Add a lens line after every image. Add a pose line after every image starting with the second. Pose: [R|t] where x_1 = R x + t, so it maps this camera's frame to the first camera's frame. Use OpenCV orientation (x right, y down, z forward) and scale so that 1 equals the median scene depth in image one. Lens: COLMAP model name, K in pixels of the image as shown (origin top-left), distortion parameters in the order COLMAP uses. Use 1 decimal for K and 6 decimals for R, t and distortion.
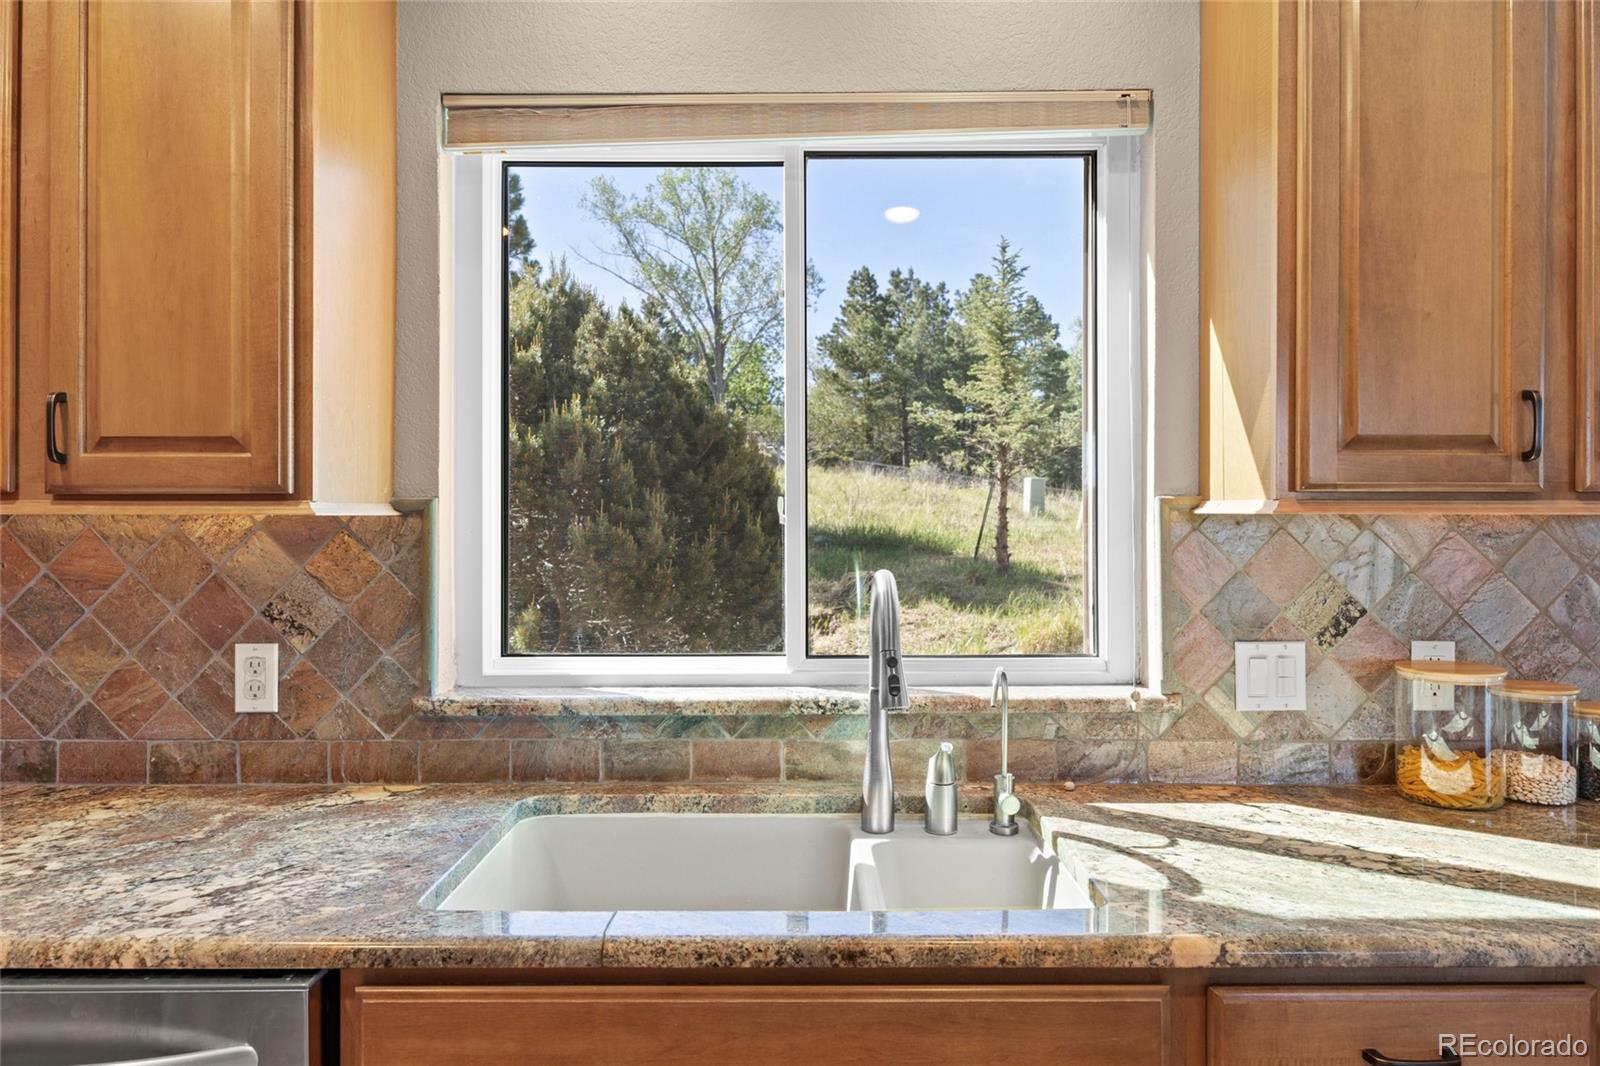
lens RADIAL K [[1057.0, 0, 783.0], [0, 1057.0, 509.3], [0, 0, 1]] dist [-0.006458, -0.002155]
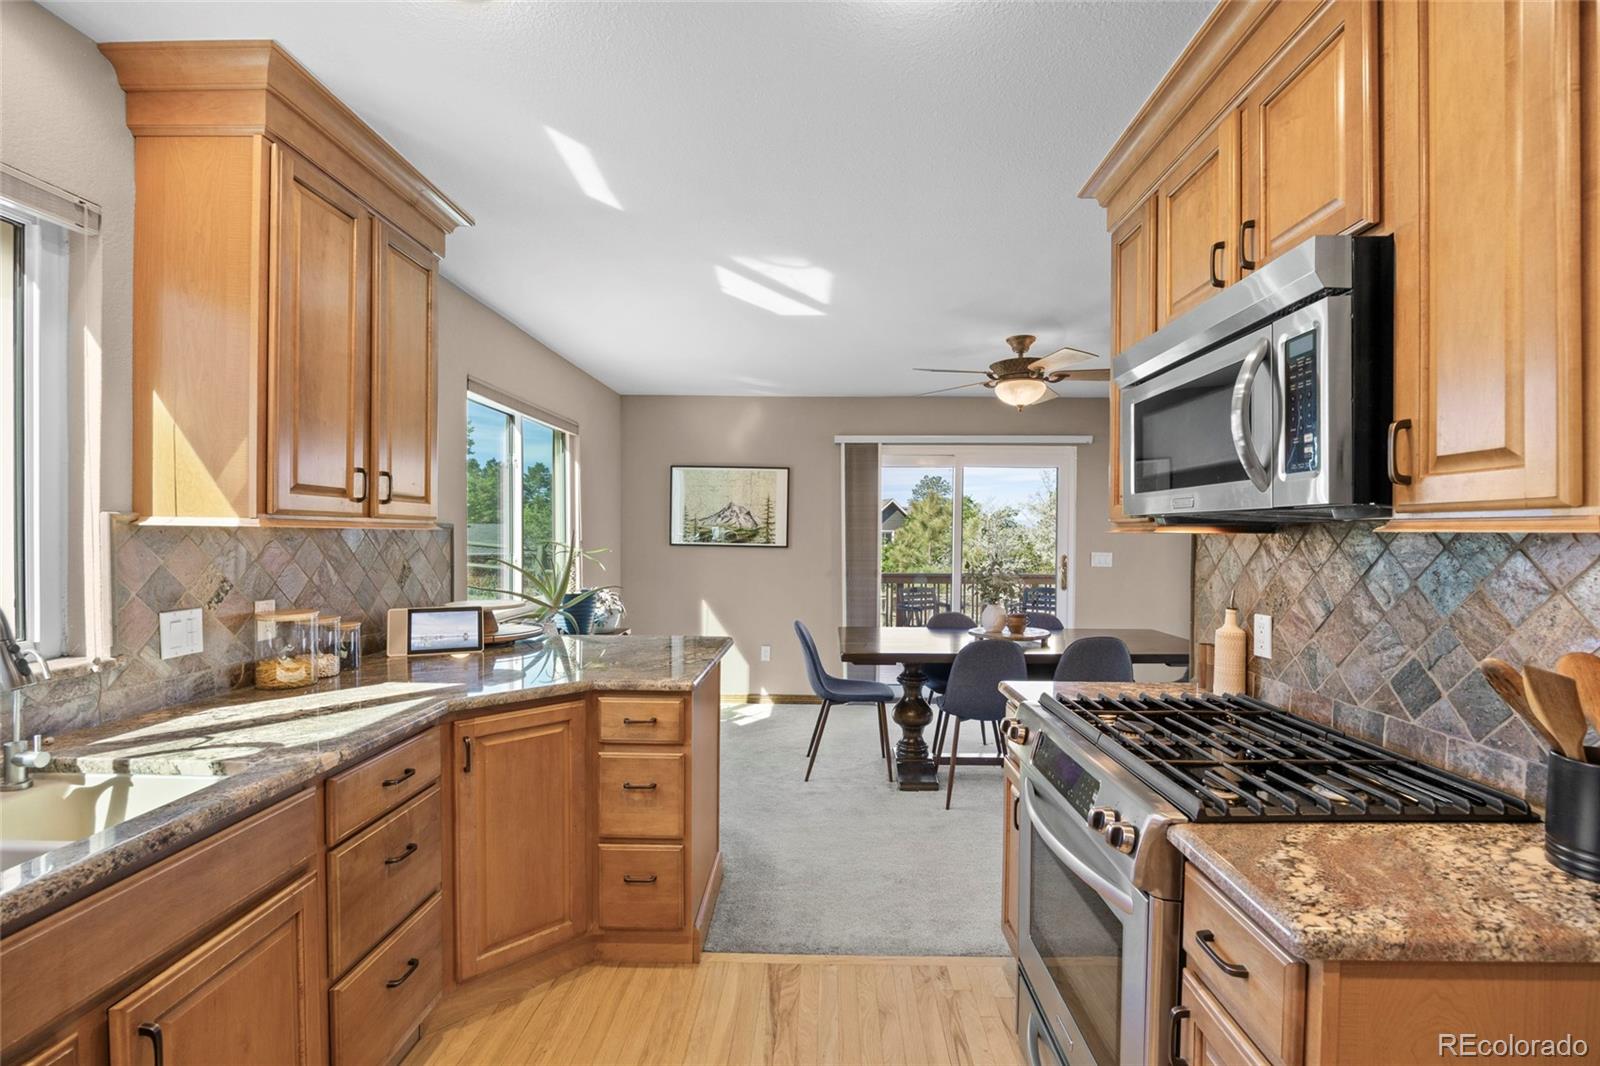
lens RADIAL K [[718.2, 0, 801.2], [0, 718.2, 536.8], [0, 0, 1]] dist [0.000850, 0.000368]
pose [[0.025127, -0.001491, 0.999683, -0.547267], [-0.014483, 0.999893, 0.001856, 0.005228], [-0.999579, -0.014525, 0.025102, 0.087848]]
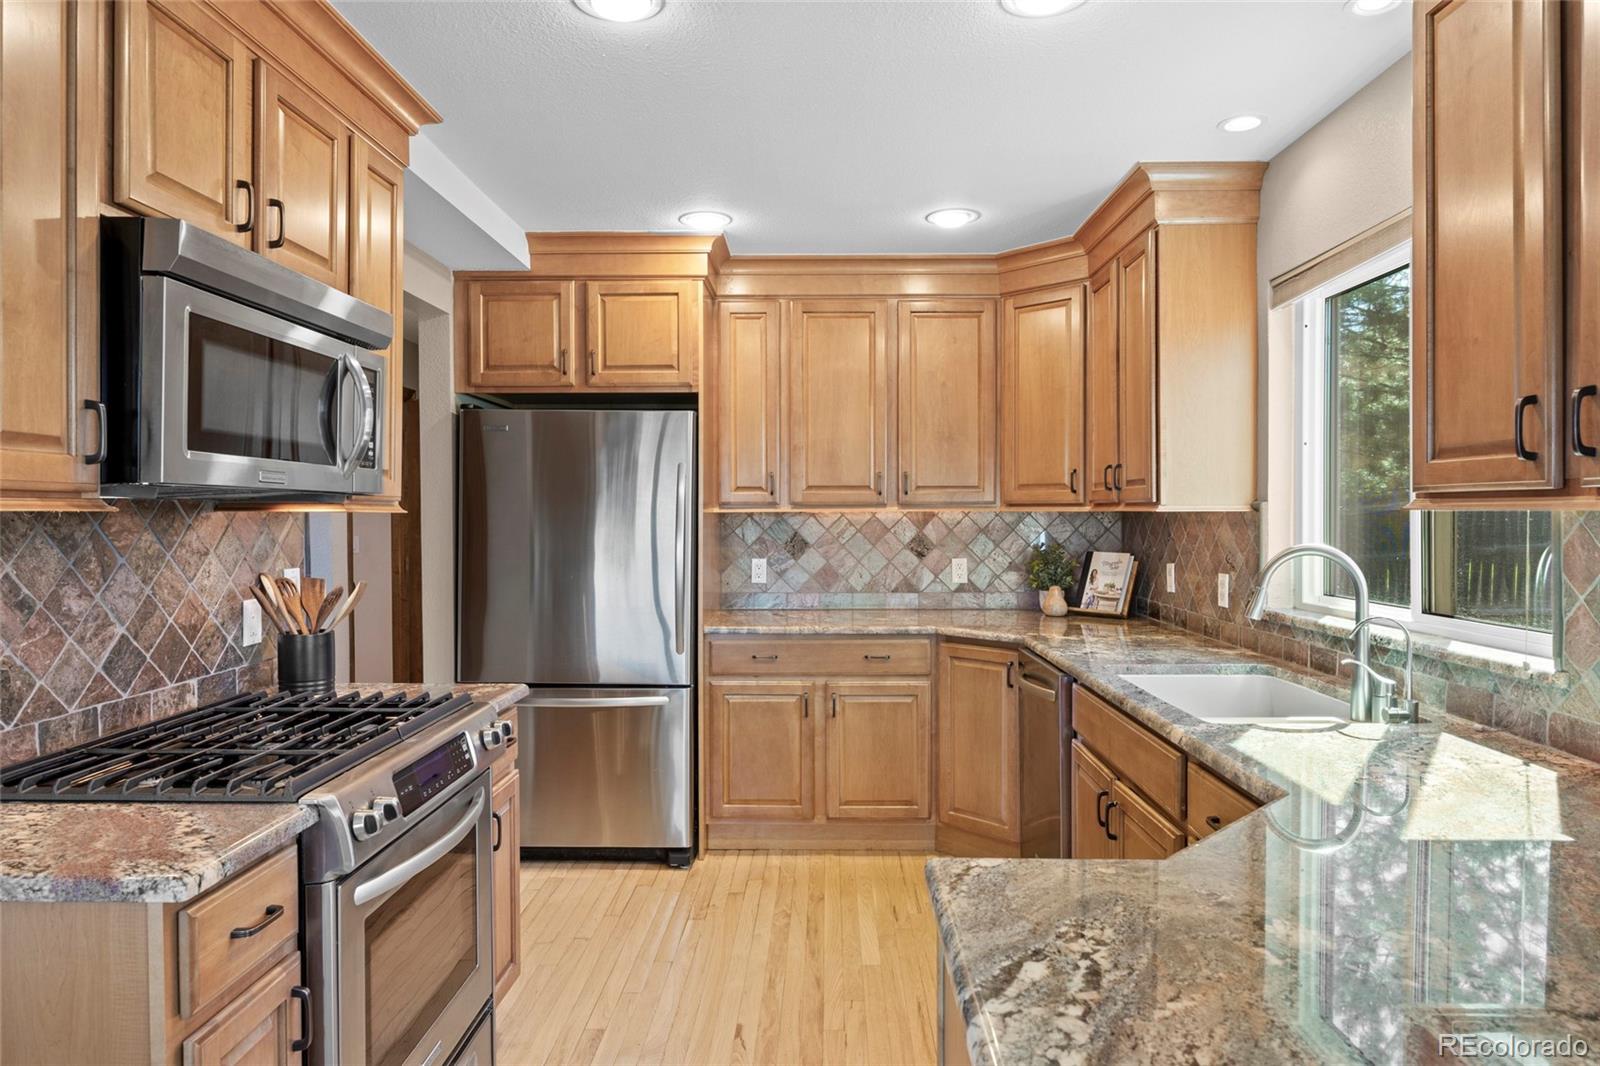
lens RADIAL K [[1012.7, 0, 800.7], [0, 1012.7, 522.7], [0, 0, 1]] dist [-0.001569, -0.000334]
pose [[-0.025808, 0.011137, -0.999605, 1.488556], [0.009823, 0.999892, 0.010886, -0.000761], [0.999619, -0.009538, -0.025914, 0.234963]]
